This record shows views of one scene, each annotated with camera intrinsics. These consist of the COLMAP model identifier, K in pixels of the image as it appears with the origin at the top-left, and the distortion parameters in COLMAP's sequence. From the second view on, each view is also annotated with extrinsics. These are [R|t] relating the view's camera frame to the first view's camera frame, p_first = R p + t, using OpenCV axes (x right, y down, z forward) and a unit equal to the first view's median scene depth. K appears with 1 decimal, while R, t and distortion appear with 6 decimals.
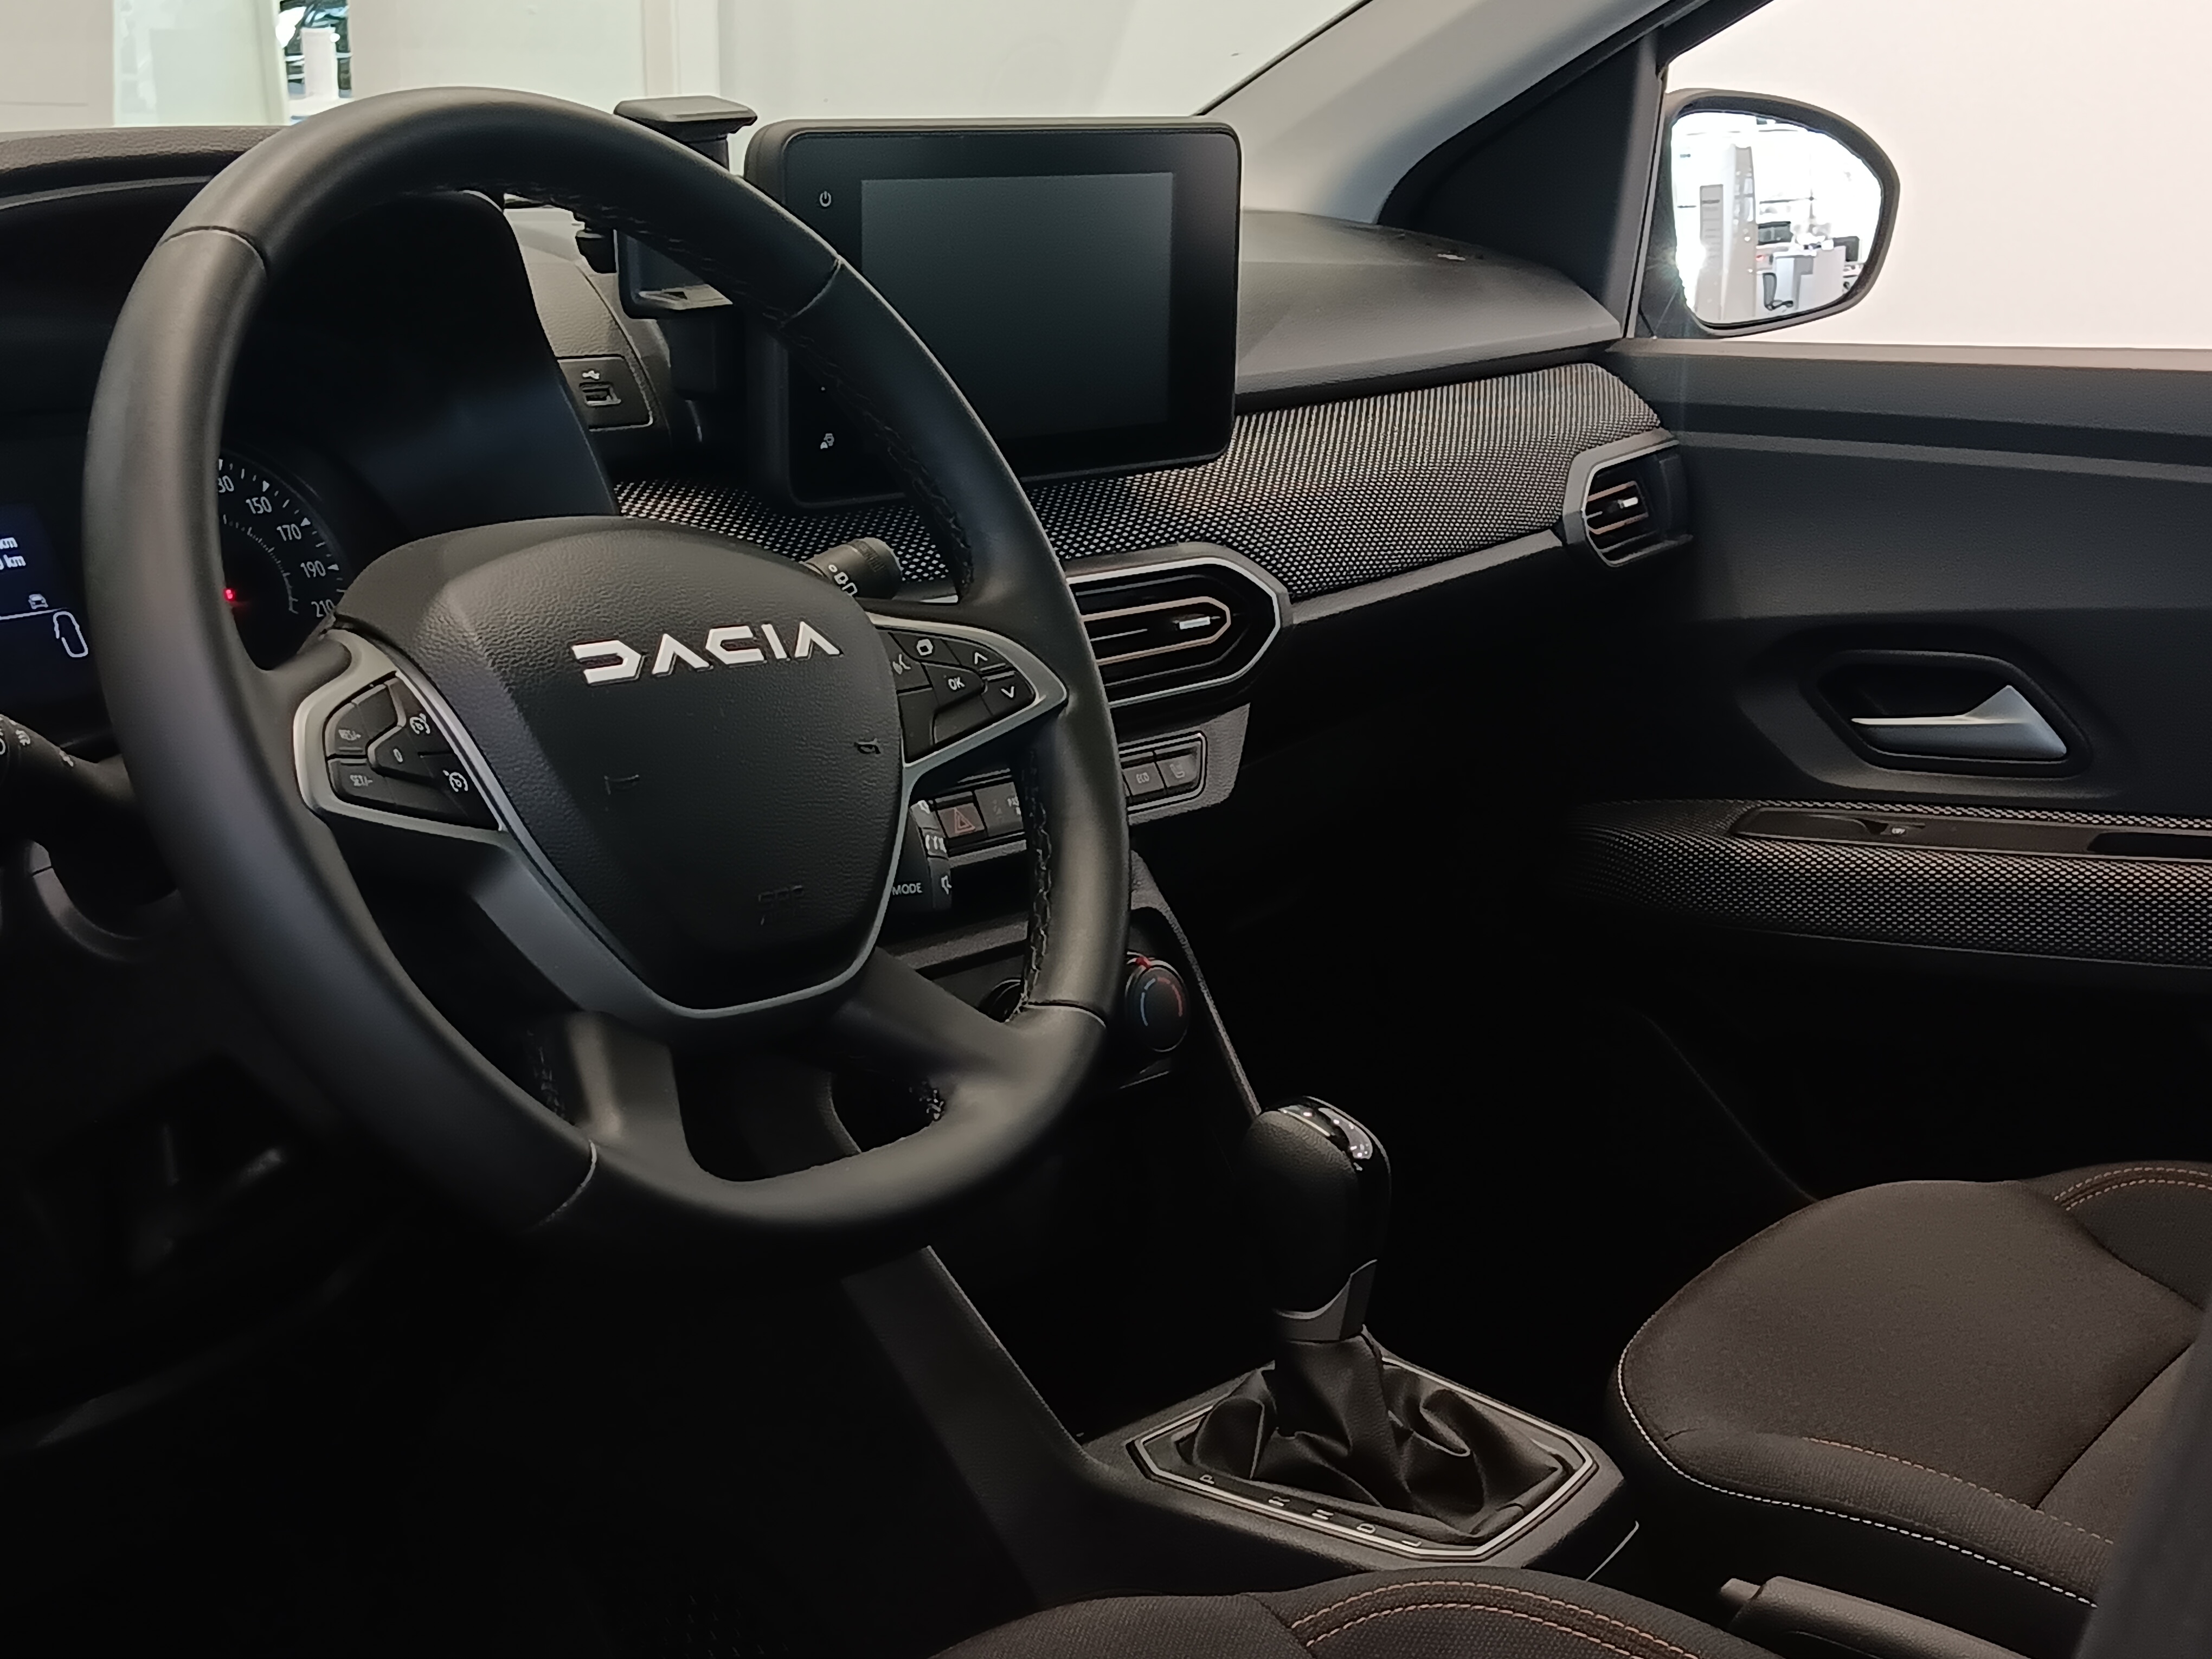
lens RADIAL K [[3420.4, 0, 1106.0], [0, 3420.4, 829.5], [0, 0, 1]] dist [0.199794, -0.173180]
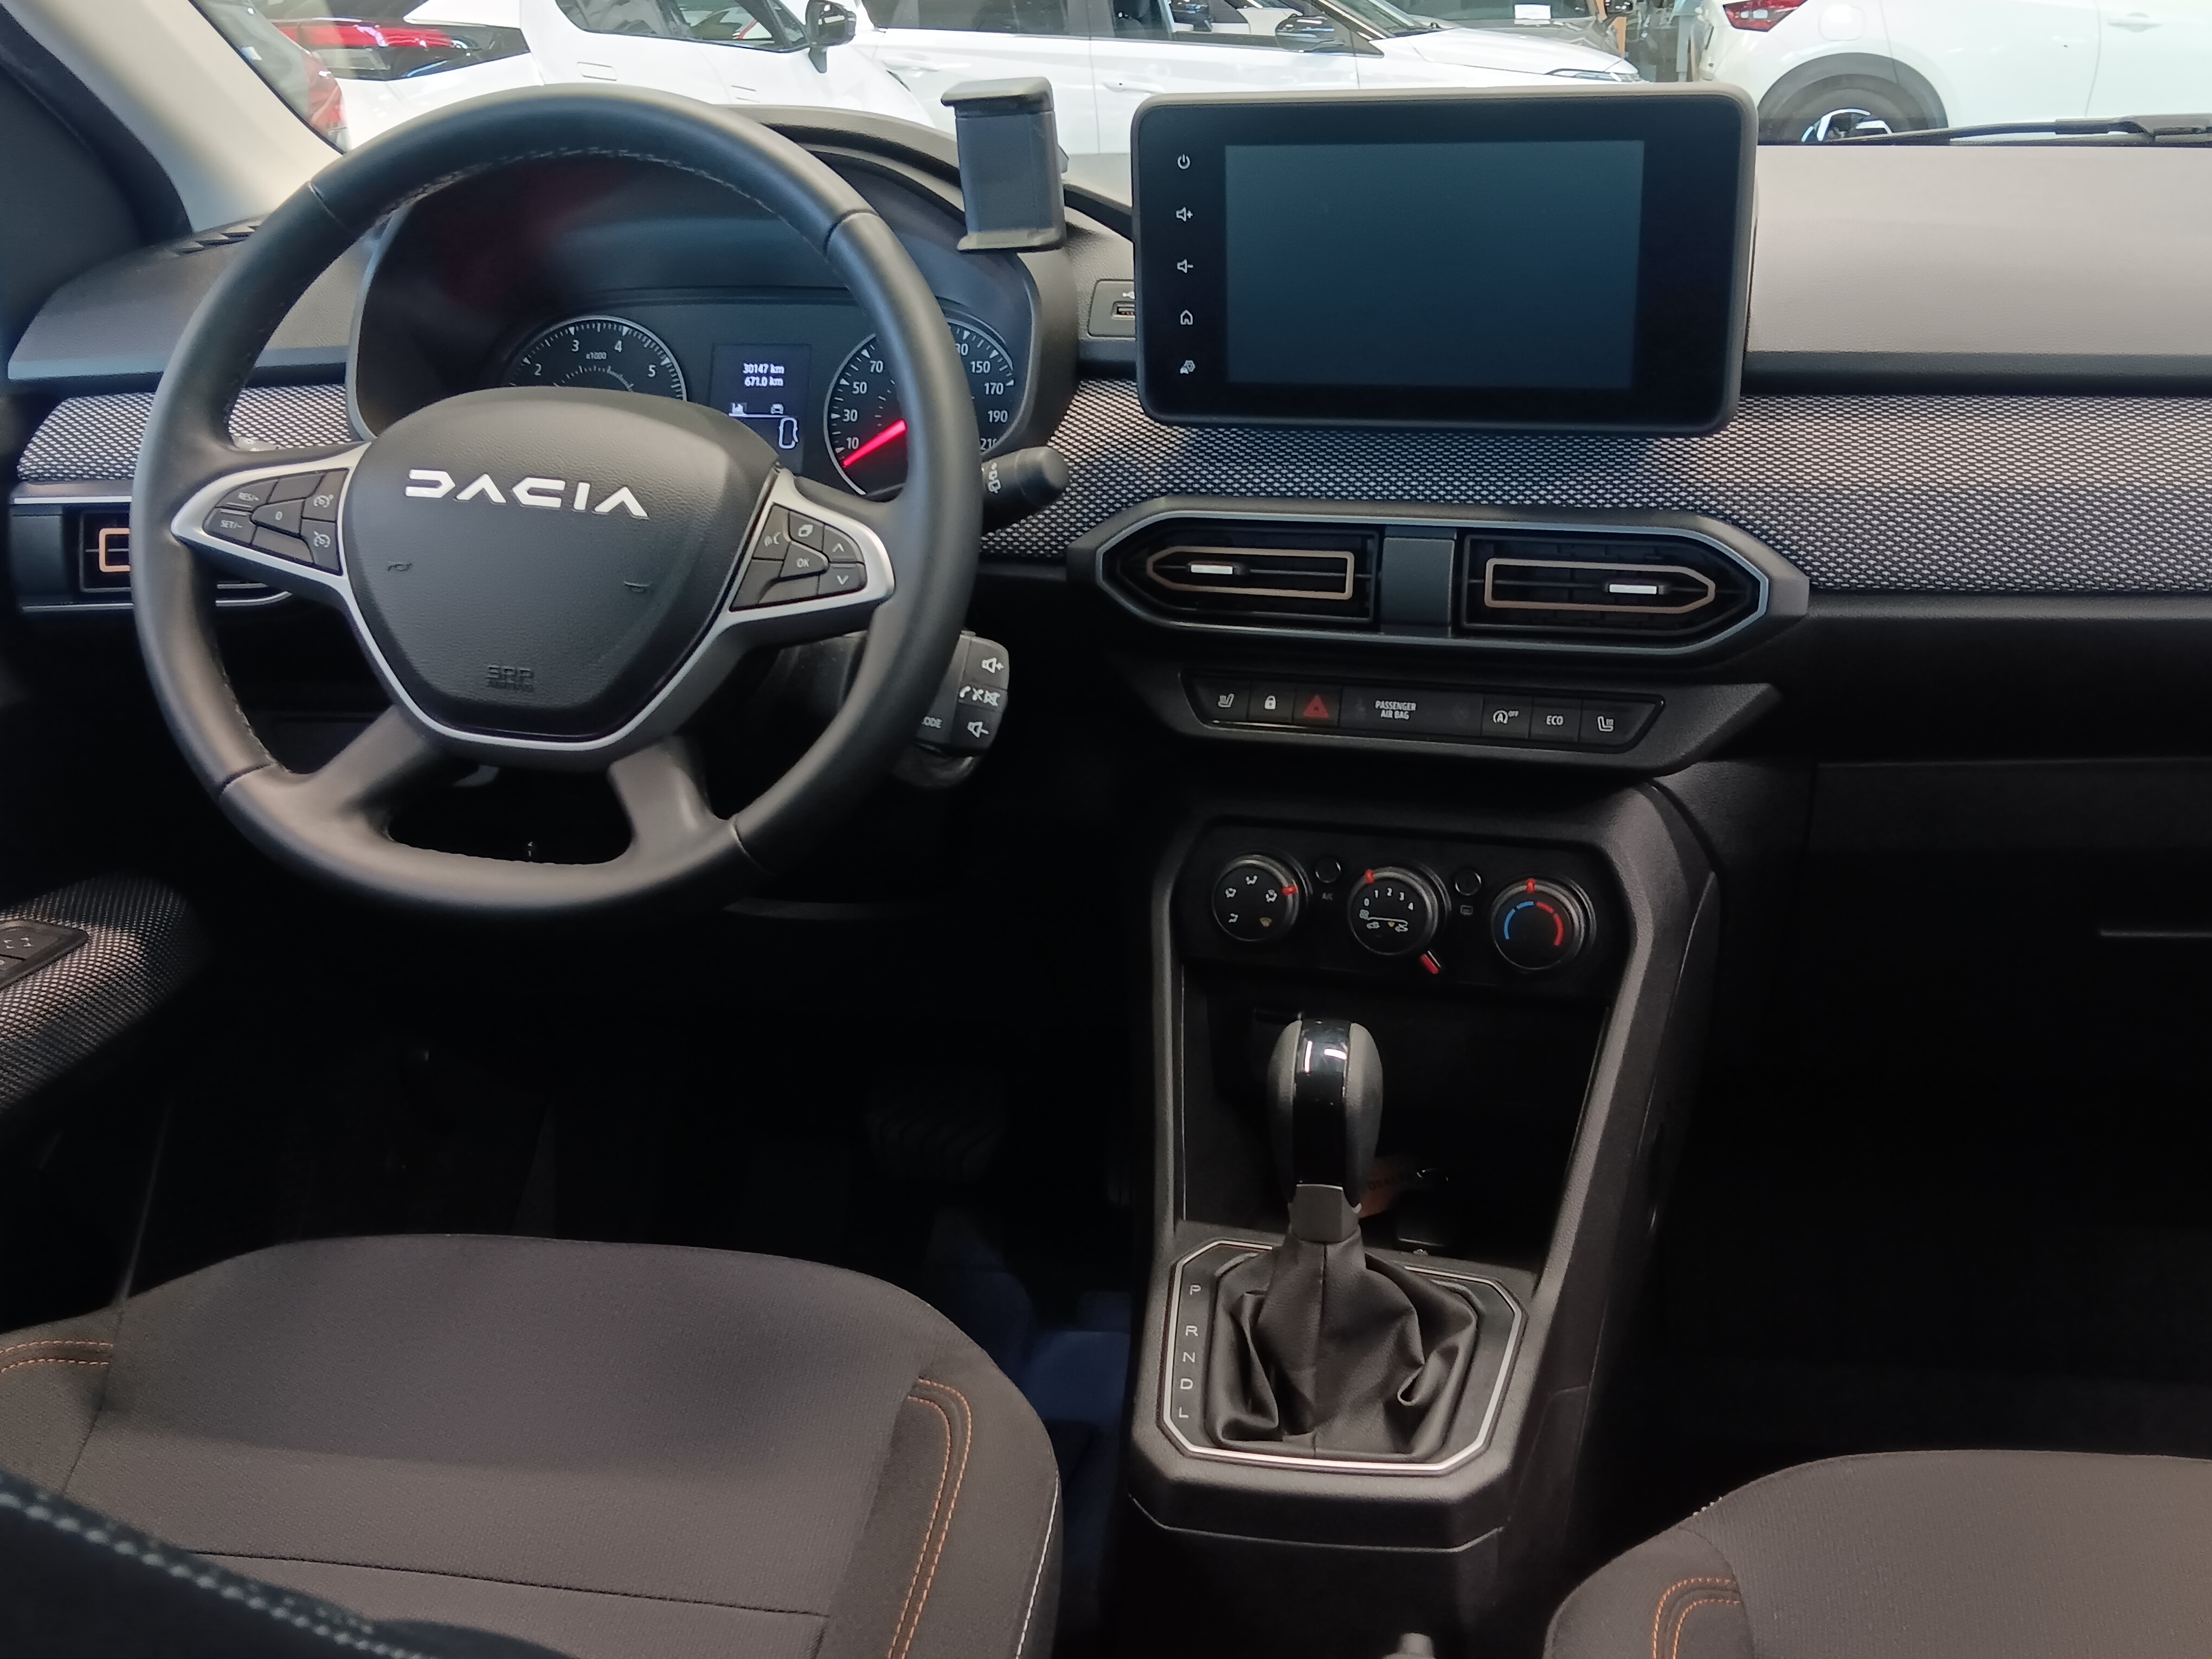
lens RADIAL K [[2306.5, 0, 1116.5], [0, 2306.5, 859.5], [0, 0, 1]] dist [0.170074, -0.517961]
pose [[0.411983, 0.302145, -0.859638, 0.649462], [-0.172409, 0.952229, 0.252062, -0.145636], [0.894732, 0.044364, 0.444395, 0.600895]]
